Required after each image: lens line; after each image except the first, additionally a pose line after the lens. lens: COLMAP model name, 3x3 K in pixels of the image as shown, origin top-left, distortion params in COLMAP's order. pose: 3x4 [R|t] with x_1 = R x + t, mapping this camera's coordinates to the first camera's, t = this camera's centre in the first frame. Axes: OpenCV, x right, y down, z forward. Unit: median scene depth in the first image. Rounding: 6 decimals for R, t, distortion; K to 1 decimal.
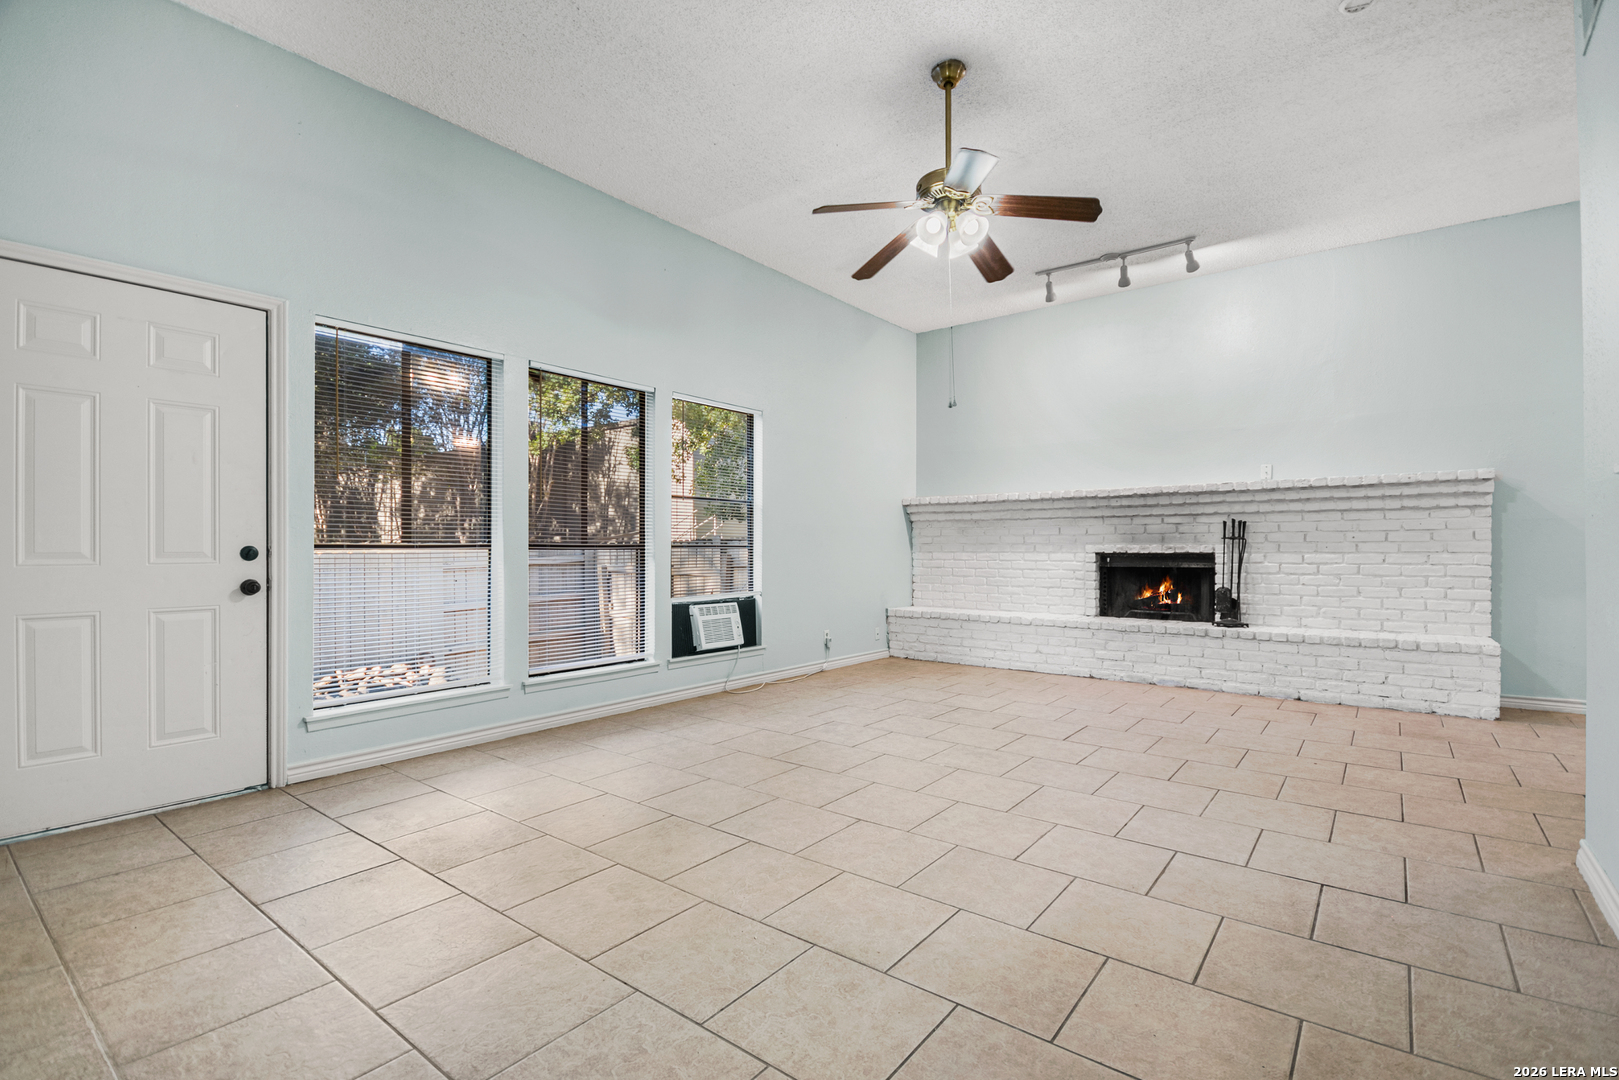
lens RADIAL K [[739.8, 0, 818.3], [0, 739.8, 556.8], [0, 0, 1]] dist [0.000649, 0.000032]
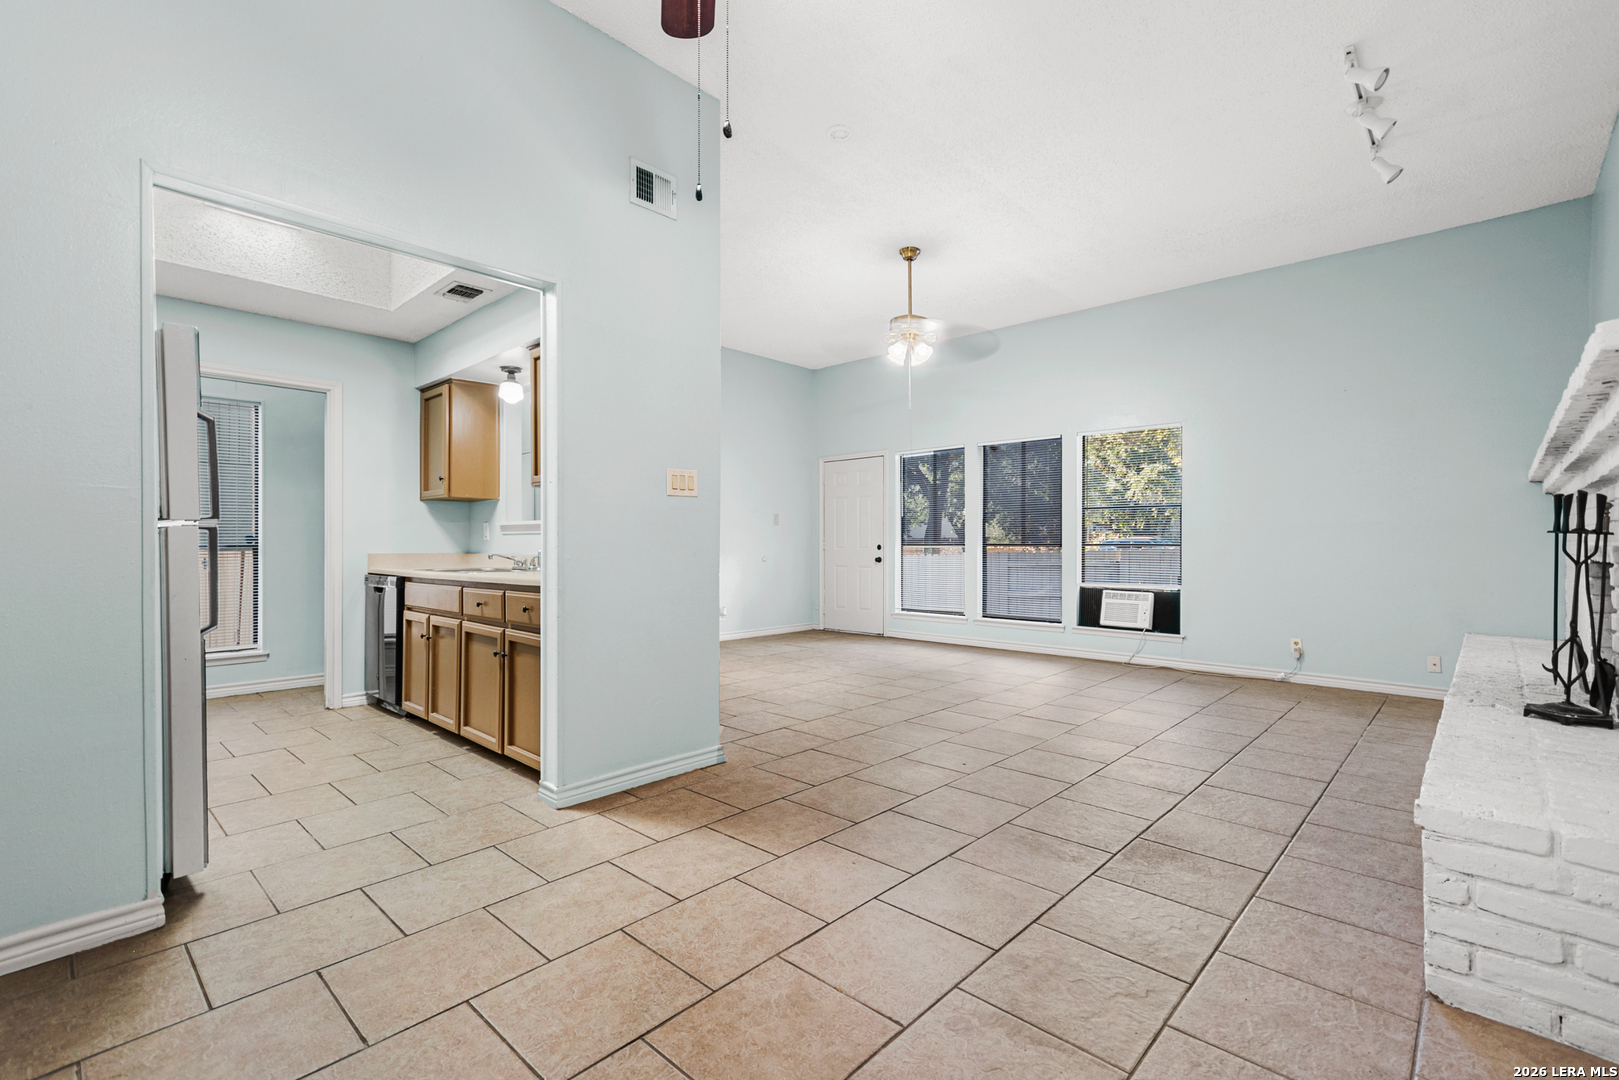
lens RADIAL K [[721.1, 0, 813.6], [0, 721.1, 539.4], [0, 0, 1]] dist [-0.000279, 0.000642]
pose [[-0.089703, -0.002474, -0.995965, 1.103531], [-0.011296, 0.999935, -0.001466, -0.015670], [0.995904, 0.011119, -0.089725, 0.581719]]
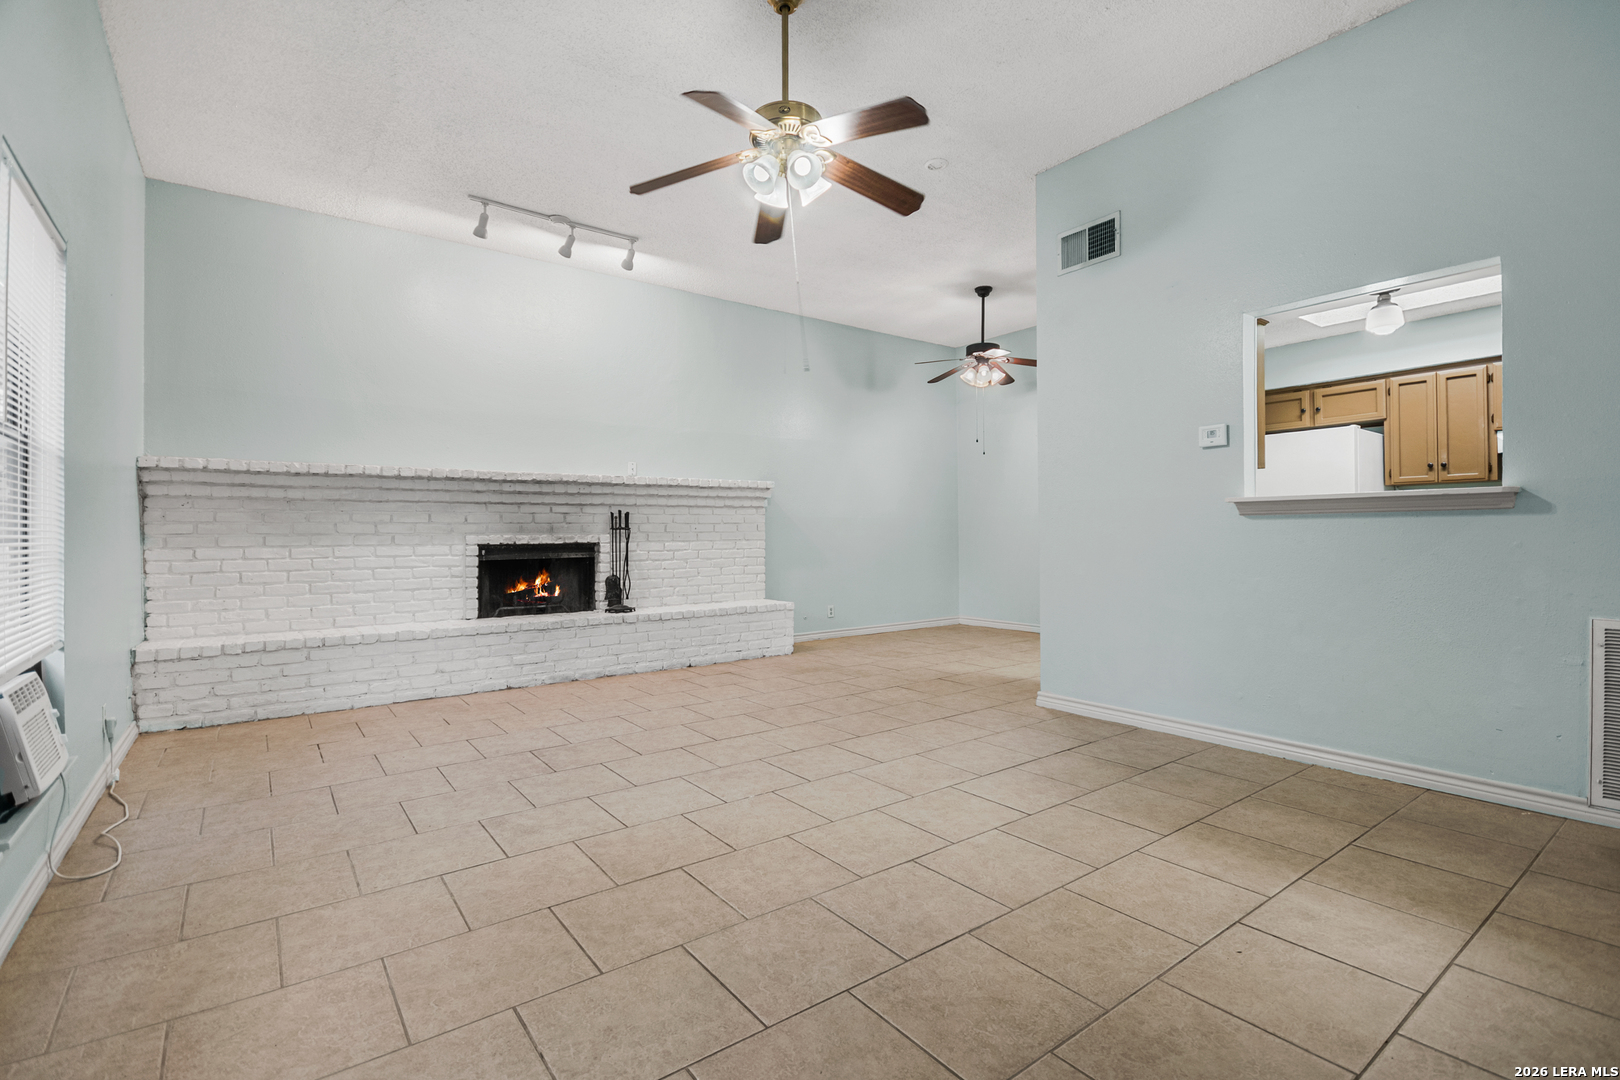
lens RADIAL K [[751.1, 0, 818.5], [0, 751.1, 531.7], [0, 0, 1]] dist [0.002445, 0.000086]
pose [[0.262395, 0.001746, 0.964959, -0.420819], [0.017864, 0.999818, -0.006667, -0.008630], [-0.964795, 0.018987, 0.262316, 0.457354]]
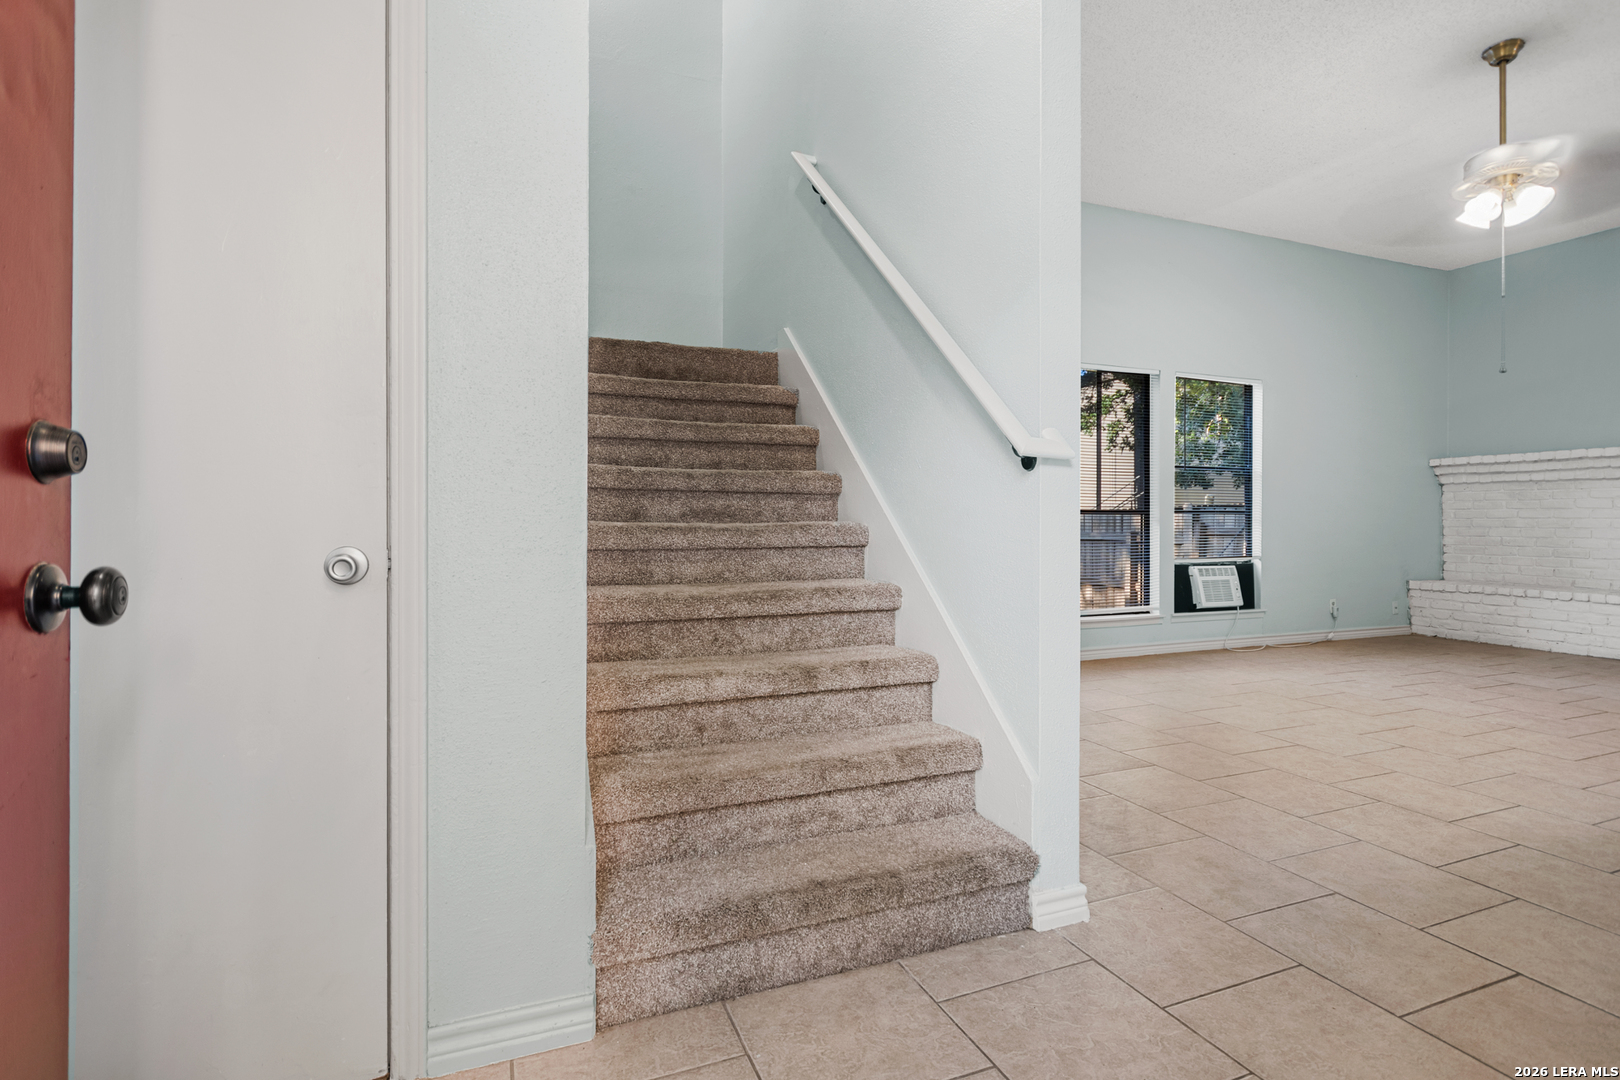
lens RADIAL K [[796.3, 0, 806.9], [0, 796.3, 520.7], [0, 0, 1]] dist [-0.001246, -0.001499]
pose [[0.861310, 0.001511, -0.508077, -0.061197], [-0.005761, 0.999960, -0.006792, 0.009520], [0.508046, 0.008777, 0.861285, -0.285054]]
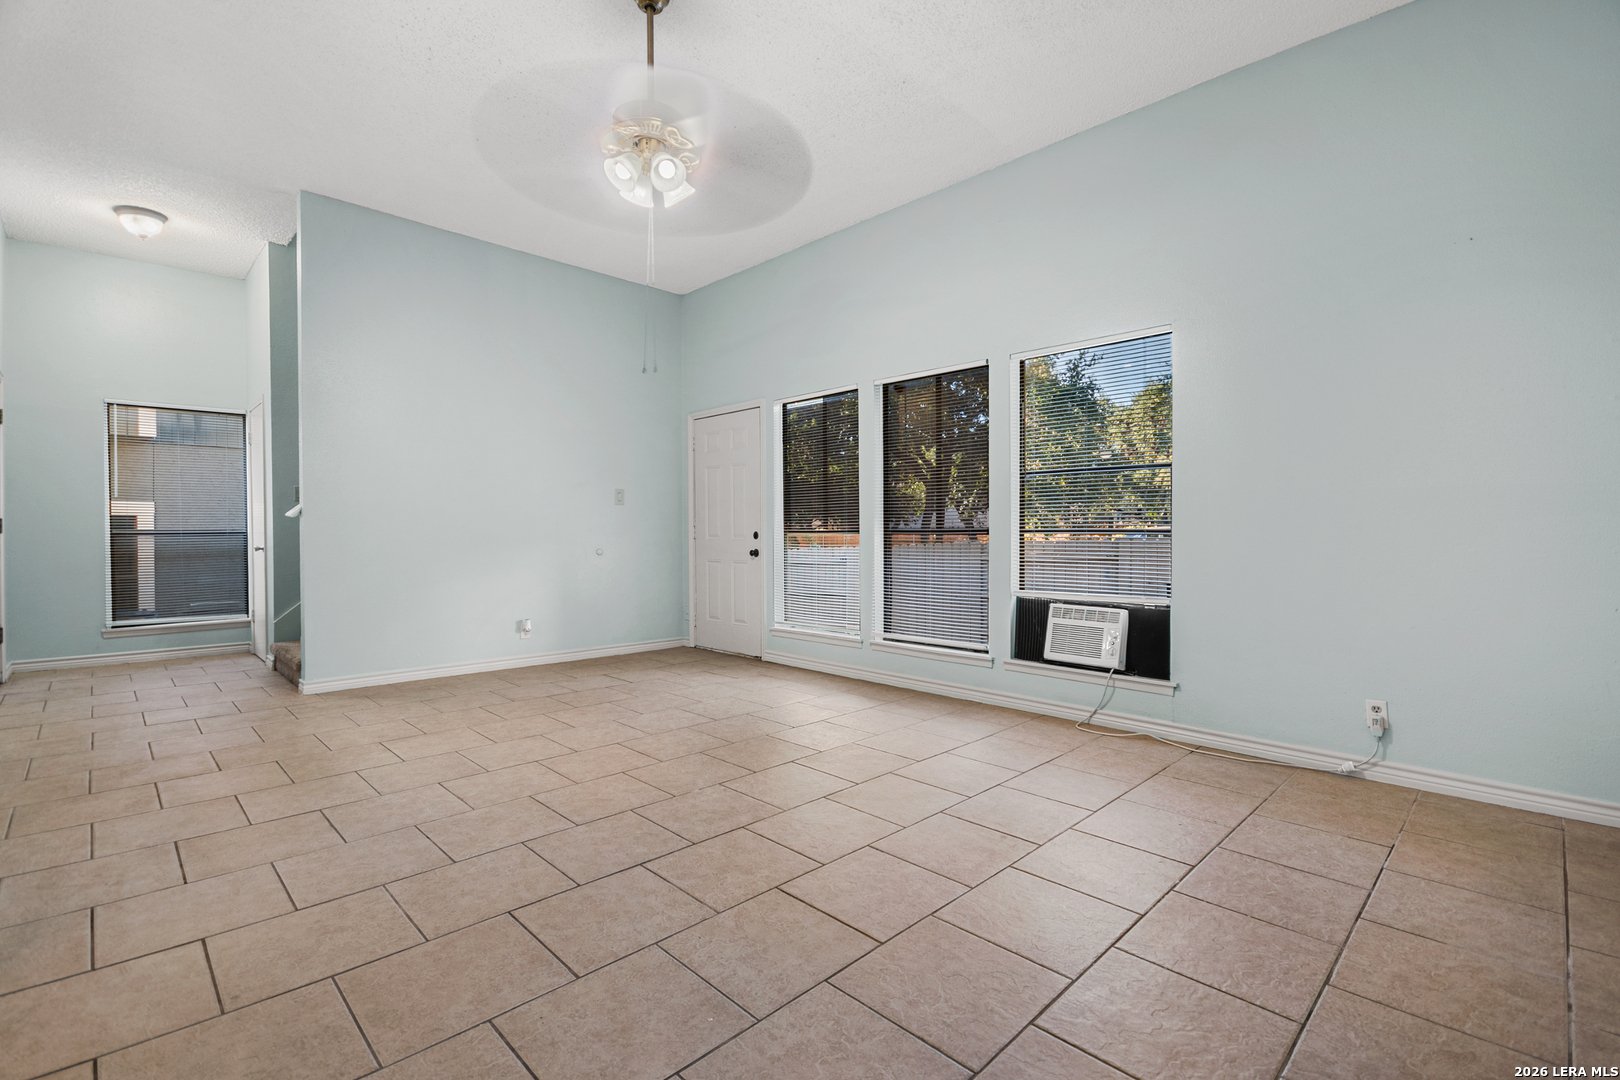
lens RADIAL K [[719.7, 0, 810.6], [0, 719.7, 547.2], [0, 0, 1]] dist [0.000155, -0.000428]
pose [[-0.132819, 0.020818, -0.990922, 0.628404], [-0.011426, 0.999681, 0.022534, -0.010502], [0.991074, 0.014315, -0.132539, 0.811077]]
